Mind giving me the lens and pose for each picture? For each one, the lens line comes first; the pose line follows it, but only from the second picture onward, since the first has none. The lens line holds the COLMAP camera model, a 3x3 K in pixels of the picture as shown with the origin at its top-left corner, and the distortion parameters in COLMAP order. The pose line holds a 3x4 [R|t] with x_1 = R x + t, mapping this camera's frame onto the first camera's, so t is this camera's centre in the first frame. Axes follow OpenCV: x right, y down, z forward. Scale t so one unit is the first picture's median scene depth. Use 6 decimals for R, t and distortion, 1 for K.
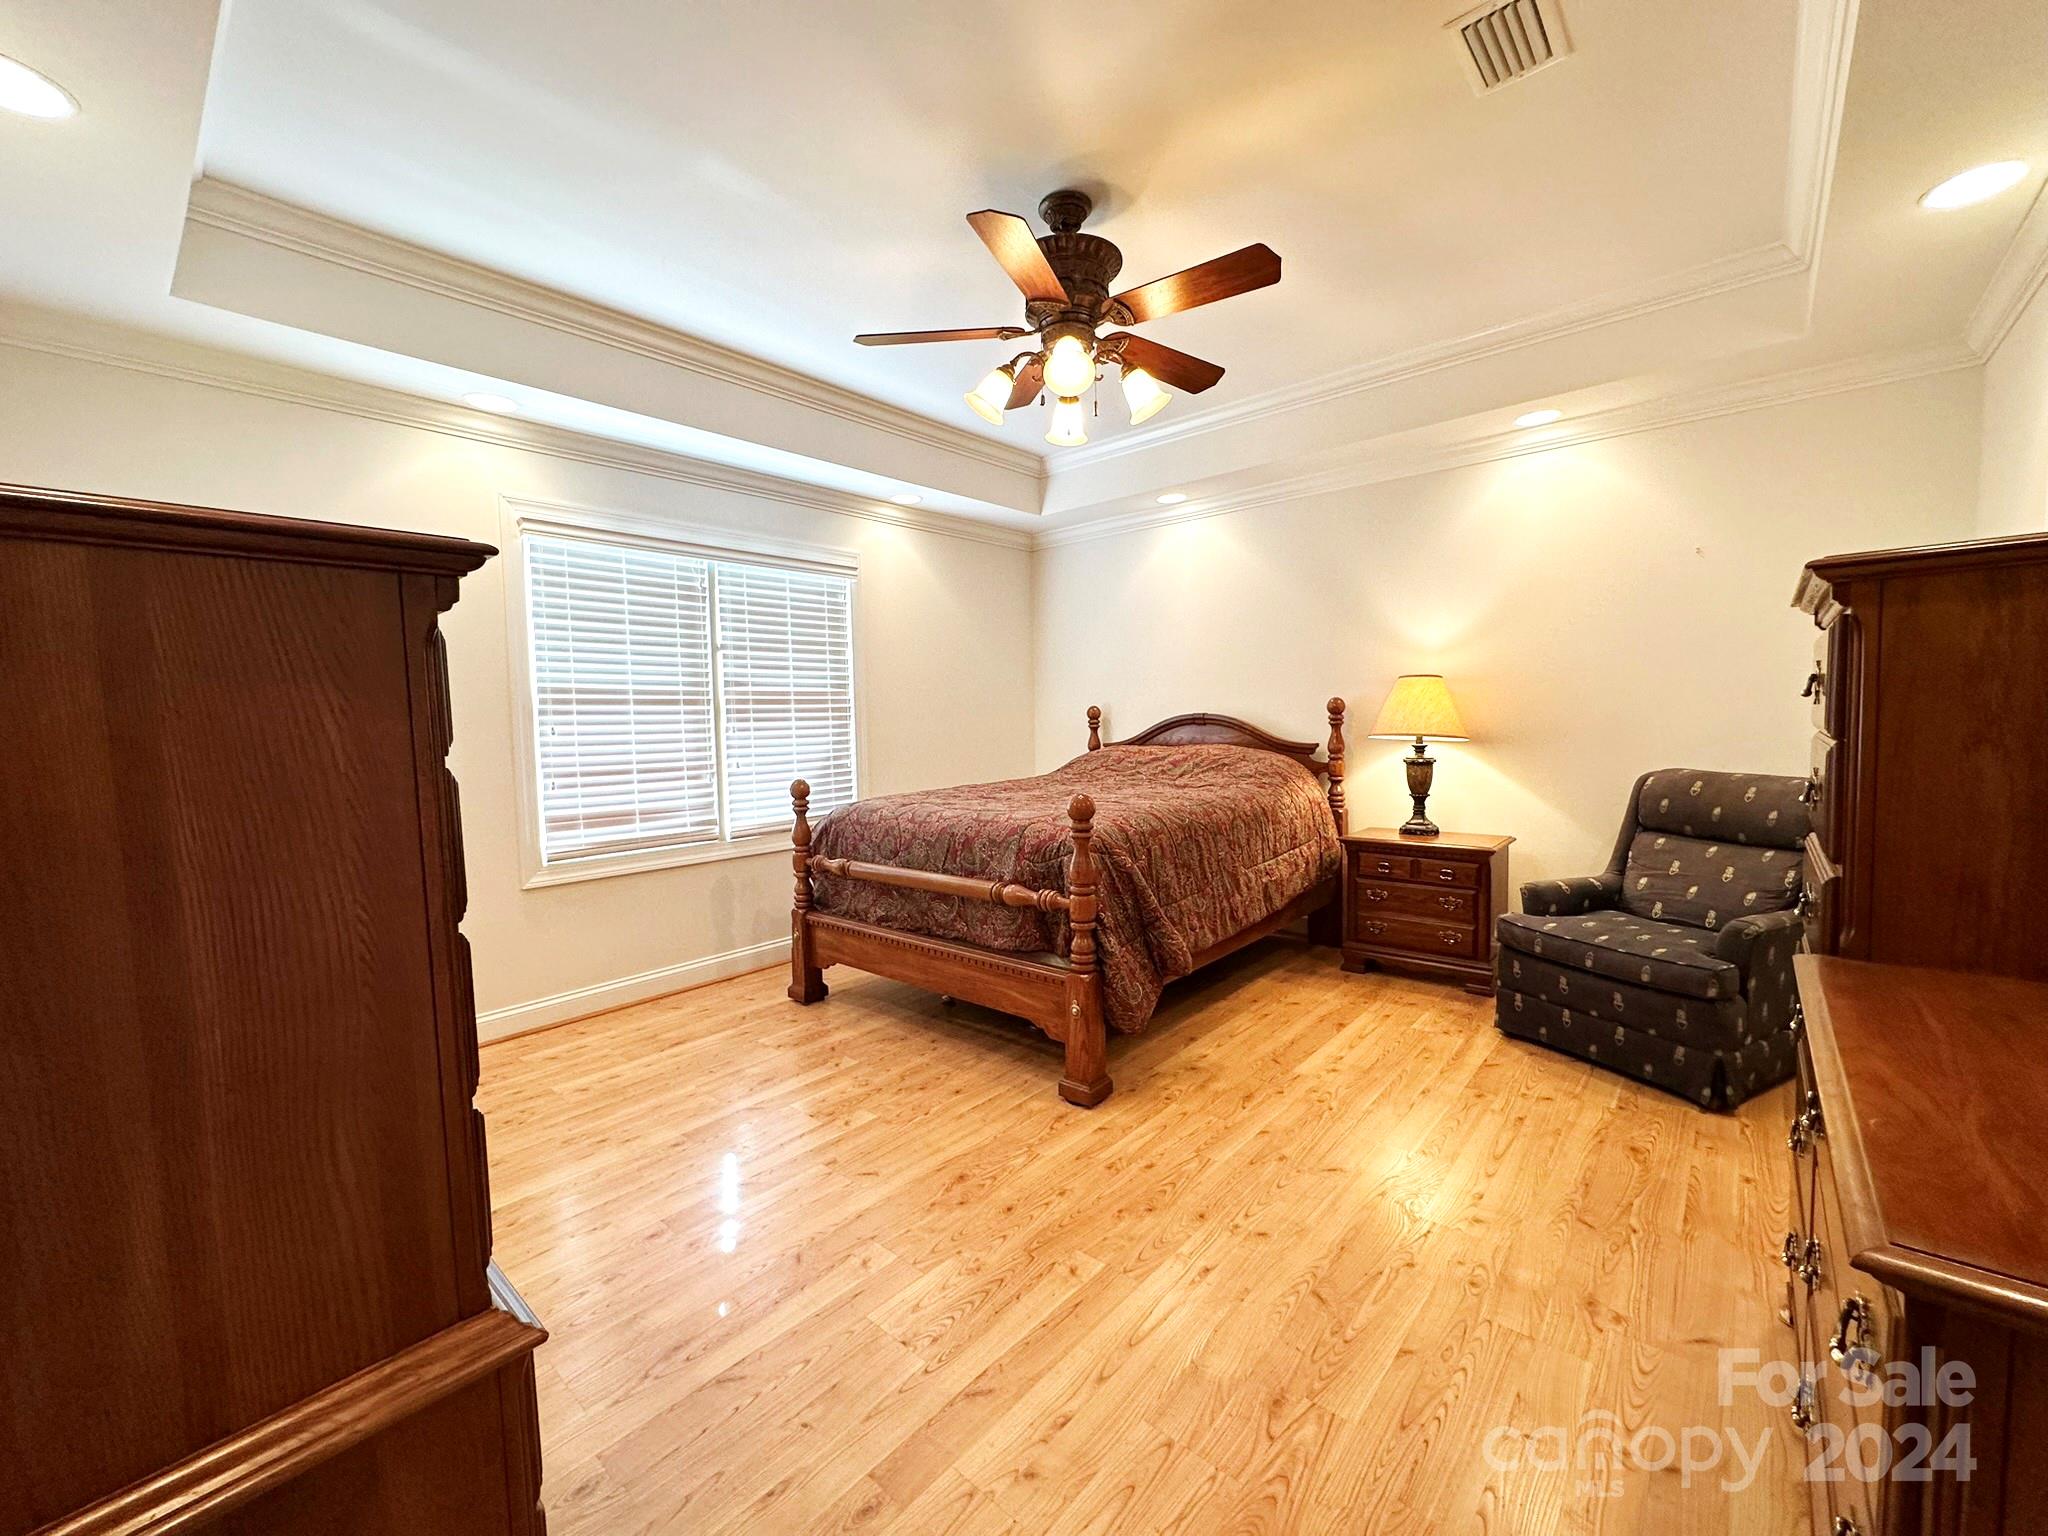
lens RADIAL K [[818.5, 0, 1031.6], [0, 818.5, 768.9], [0, 0, 1]] dist [-0.005601, 0.001596]
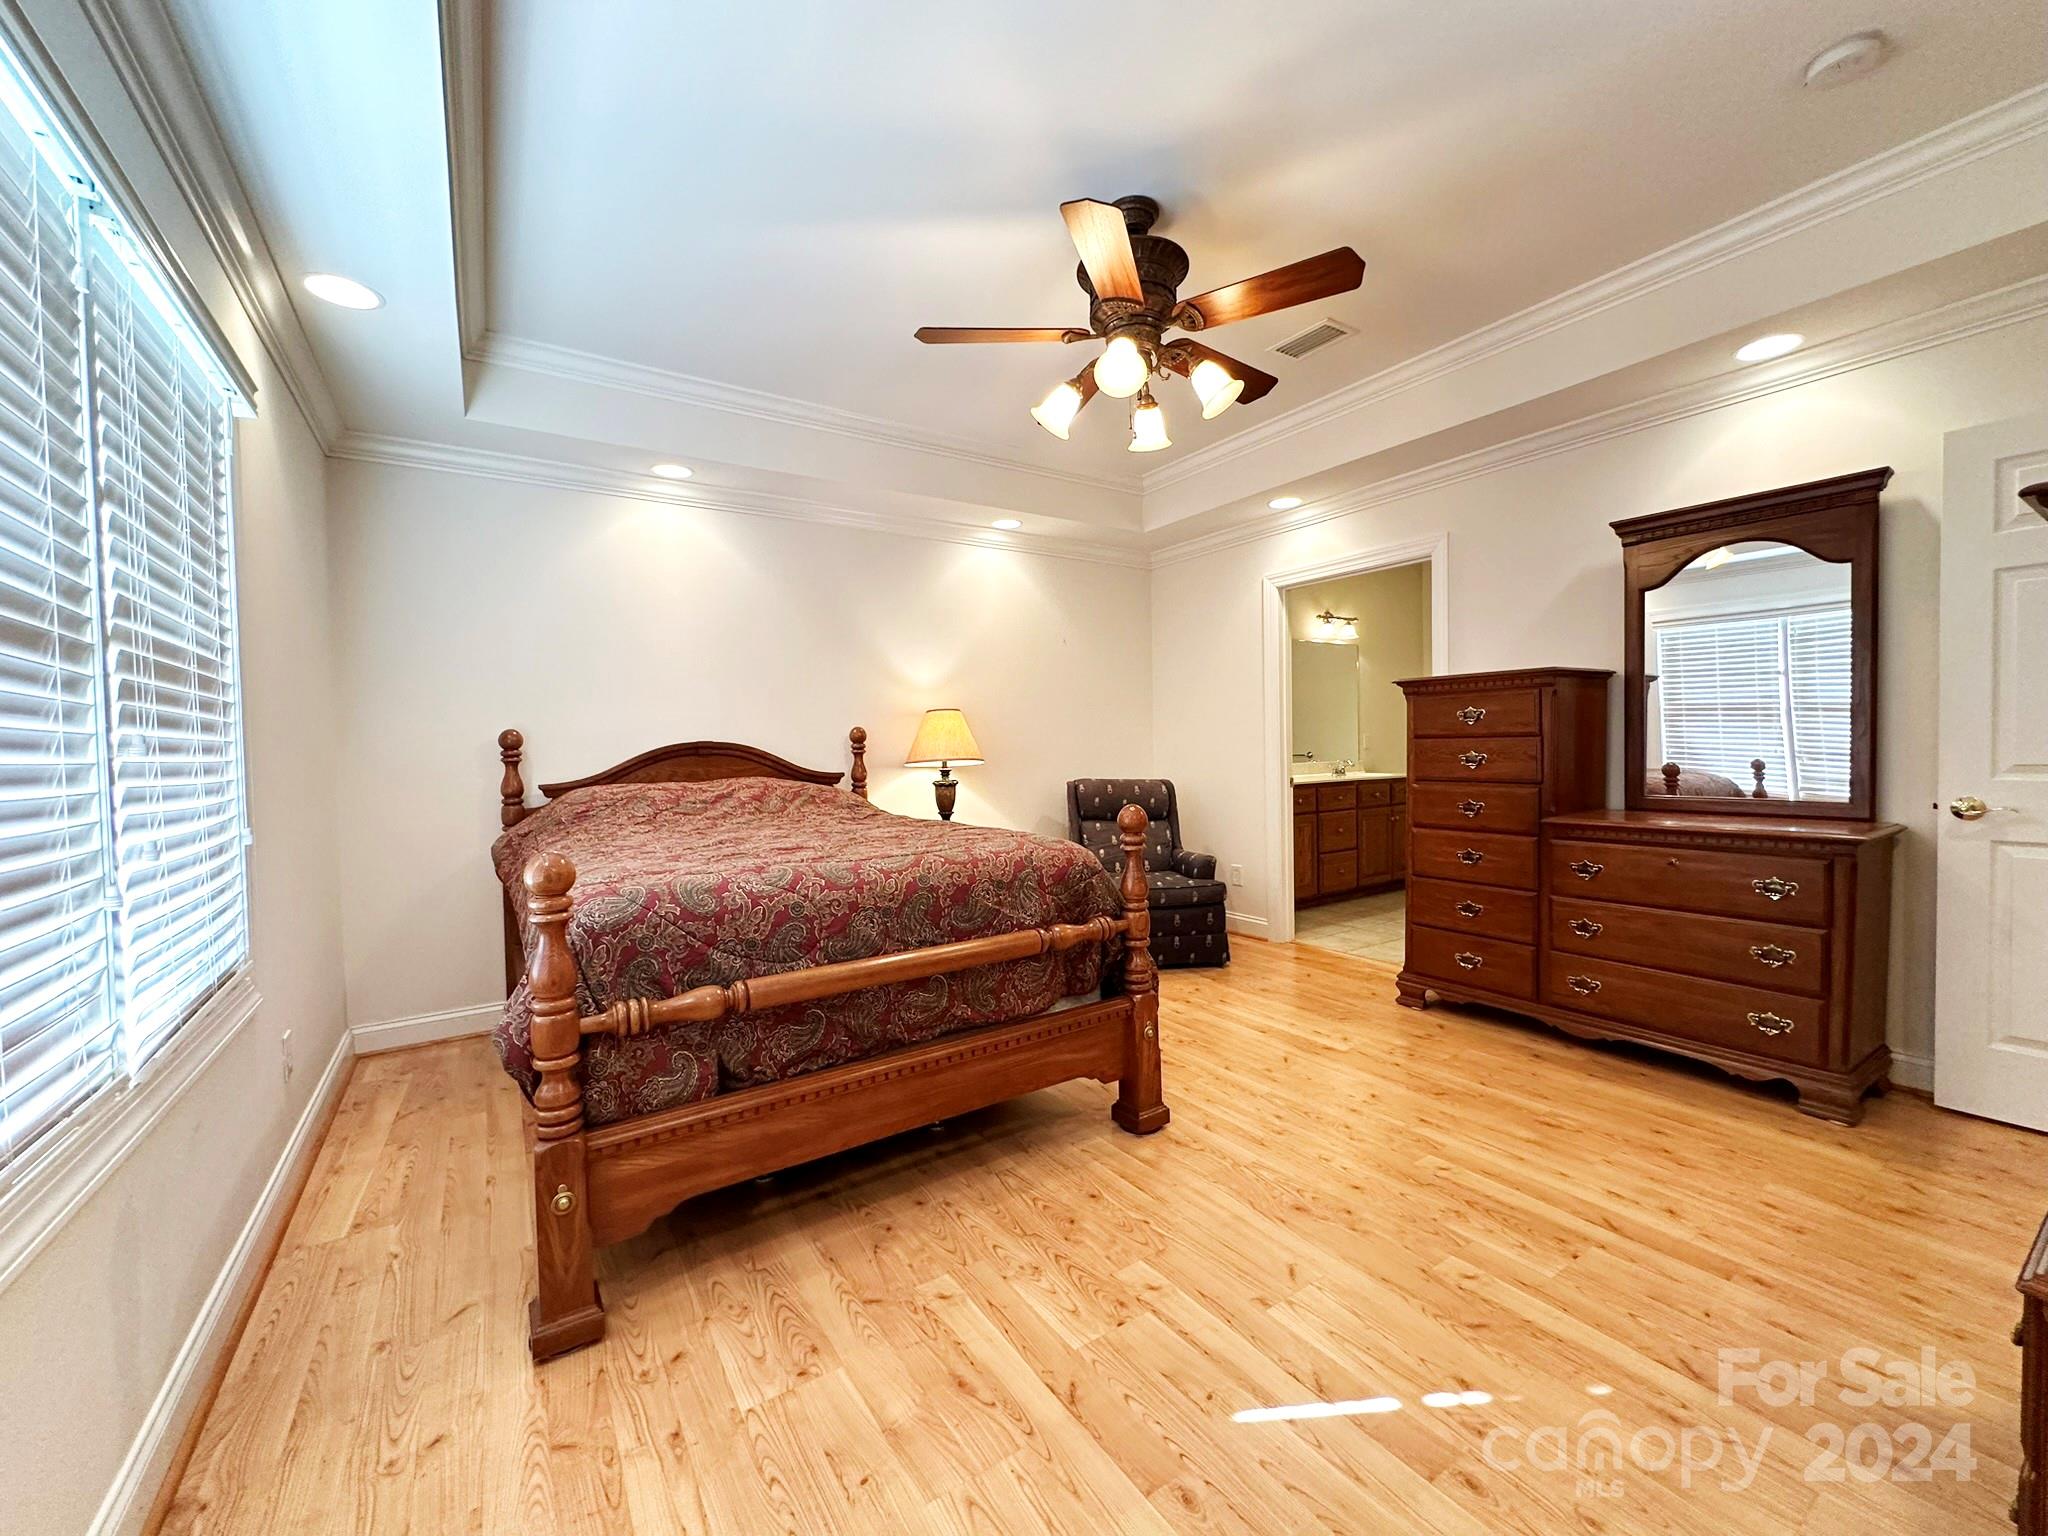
lens RADIAL K [[818.5, 0, 1025.4], [0, 818.5, 767.8], [0, 0, 1]] dist [-0.005601, 0.001596]
pose [[0.265830, -0.006849, 0.963996, -0.736615], [0.076950, 0.996935, -0.014136, -0.007671], [-0.960944, 0.077937, 0.265542, 0.703802]]
